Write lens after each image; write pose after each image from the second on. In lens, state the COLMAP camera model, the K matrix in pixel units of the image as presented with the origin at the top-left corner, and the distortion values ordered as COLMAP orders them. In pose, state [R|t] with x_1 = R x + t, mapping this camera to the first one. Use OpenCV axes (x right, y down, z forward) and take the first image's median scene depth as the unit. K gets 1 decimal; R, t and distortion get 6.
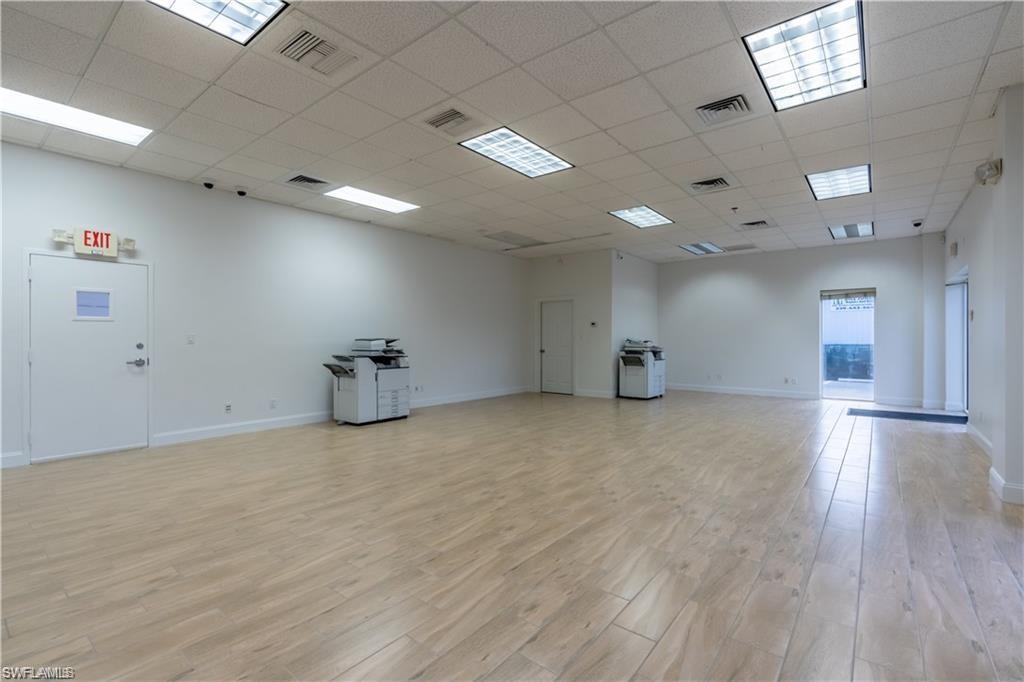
lens RADIAL K [[463.1, 0, 512.0], [0, 463.1, 341.0], [0, 0, 1]] dist [-0.002435, -0.000048]
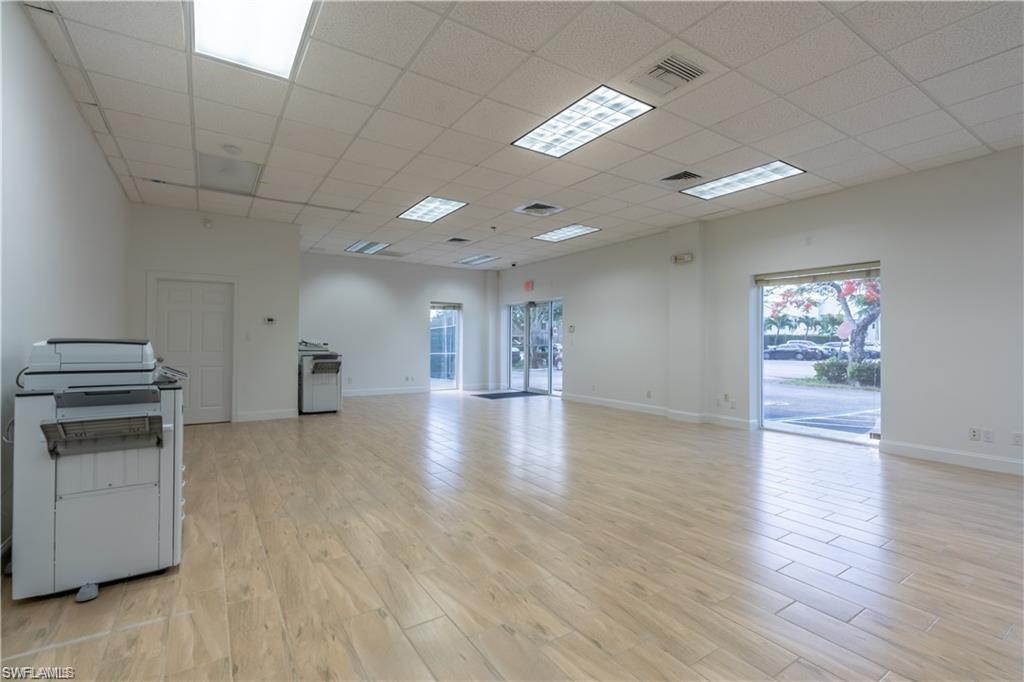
lens RADIAL K [[463.9, 0, 509.4], [0, 463.9, 327.8], [0, 0, 1]] dist [0.000320, 0.000164]
pose [[0.305800, 0.031365, 0.951579, -0.595127], [-0.001153, 0.999469, -0.032573, -0.001412], [-0.952095, 0.008864, 0.305674, 0.614111]]
